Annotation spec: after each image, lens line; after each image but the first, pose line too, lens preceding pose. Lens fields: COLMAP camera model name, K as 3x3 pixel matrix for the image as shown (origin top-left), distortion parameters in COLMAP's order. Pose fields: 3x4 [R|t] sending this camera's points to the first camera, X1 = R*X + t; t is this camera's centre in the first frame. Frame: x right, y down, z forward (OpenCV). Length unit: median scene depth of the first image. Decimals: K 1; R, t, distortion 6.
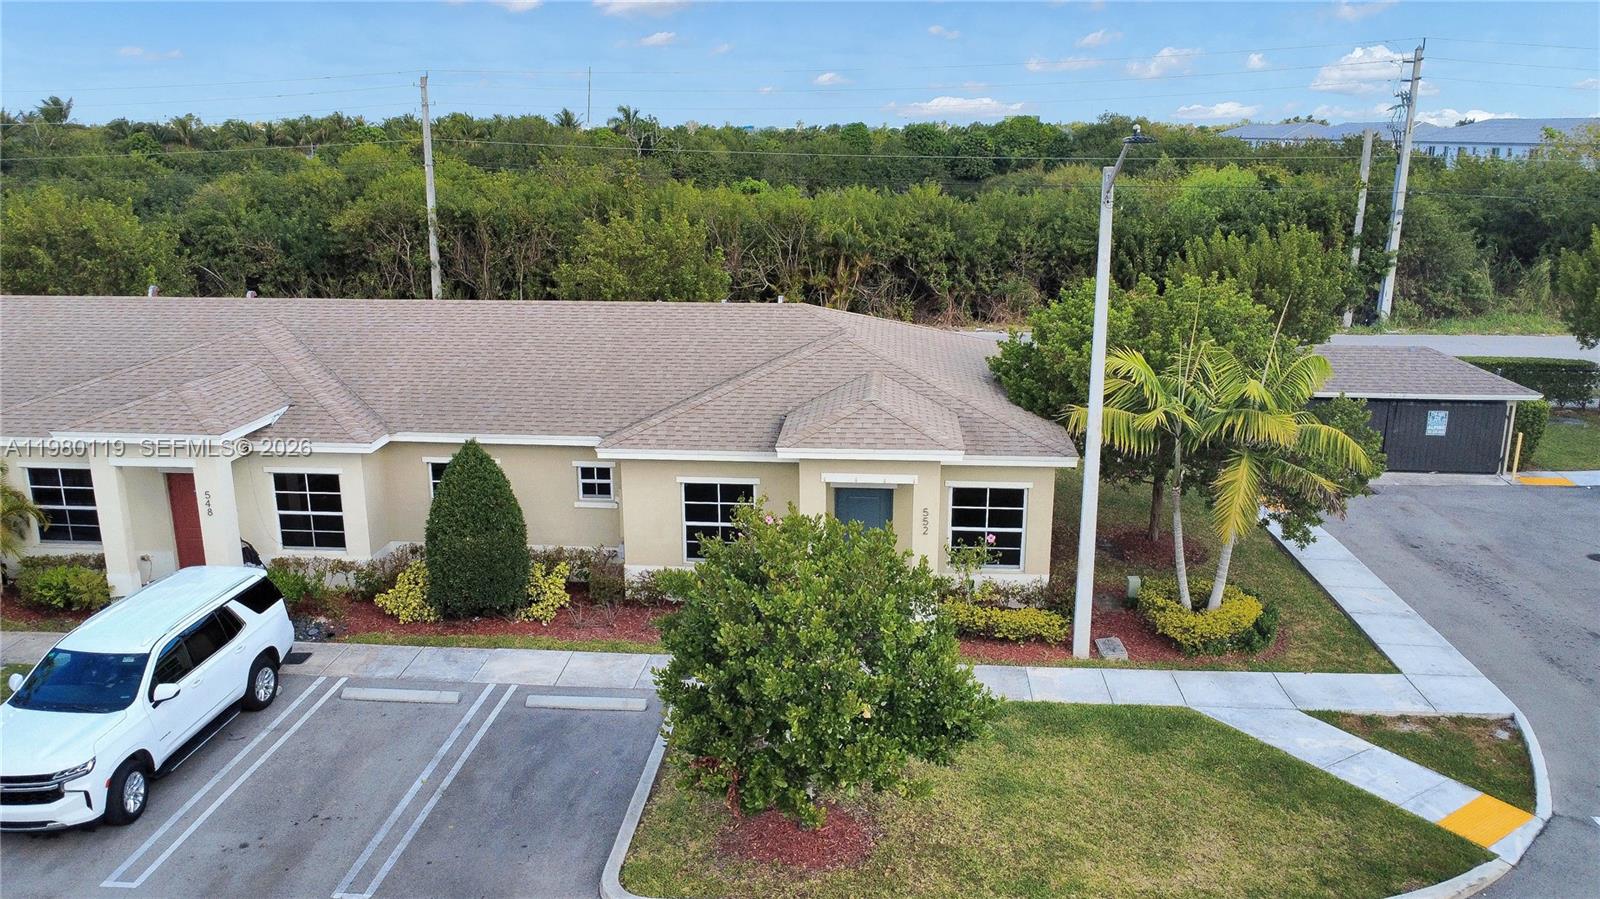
lens RADIAL K [[1209.9, 0, 799.3], [0, 1209.9, 447.8], [0, 0, 1]] dist [0.006126, 0.001651]
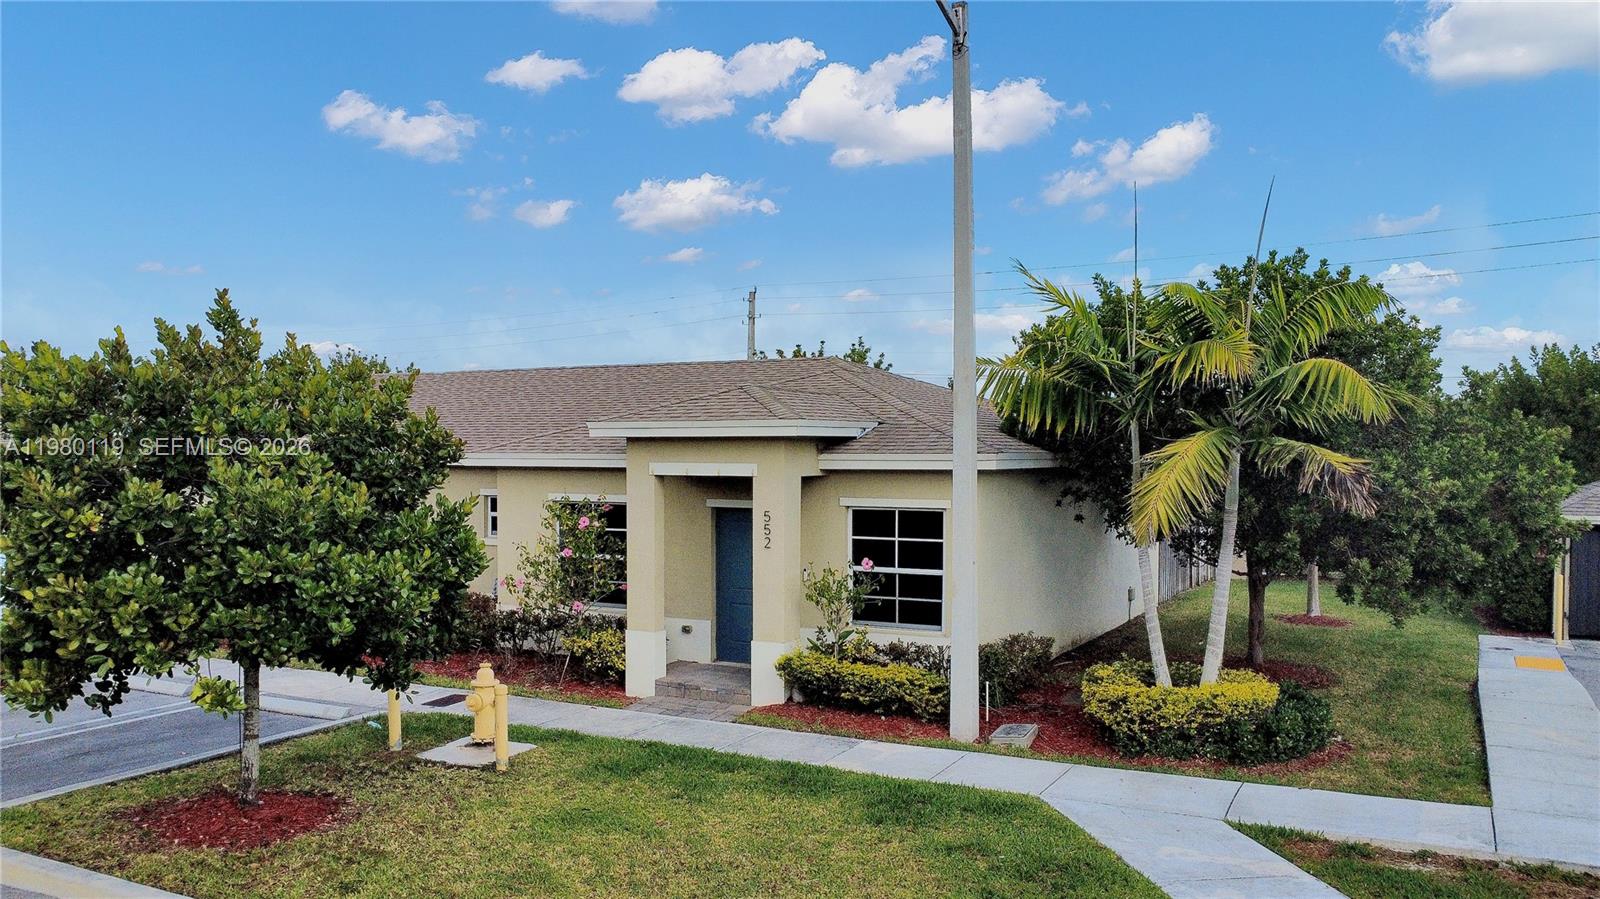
lens RADIAL K [[1209.9, 0, 799.9], [0, 1209.9, 452.2], [0, 0, 1]] dist [0.006126, 0.001651]
pose [[0.914217, 0.000899, -0.405224, 0.419866], [-0.105265, 0.966195, -0.235343, 0.186519], [0.391314, 0.257810, 0.883407, 0.351894]]
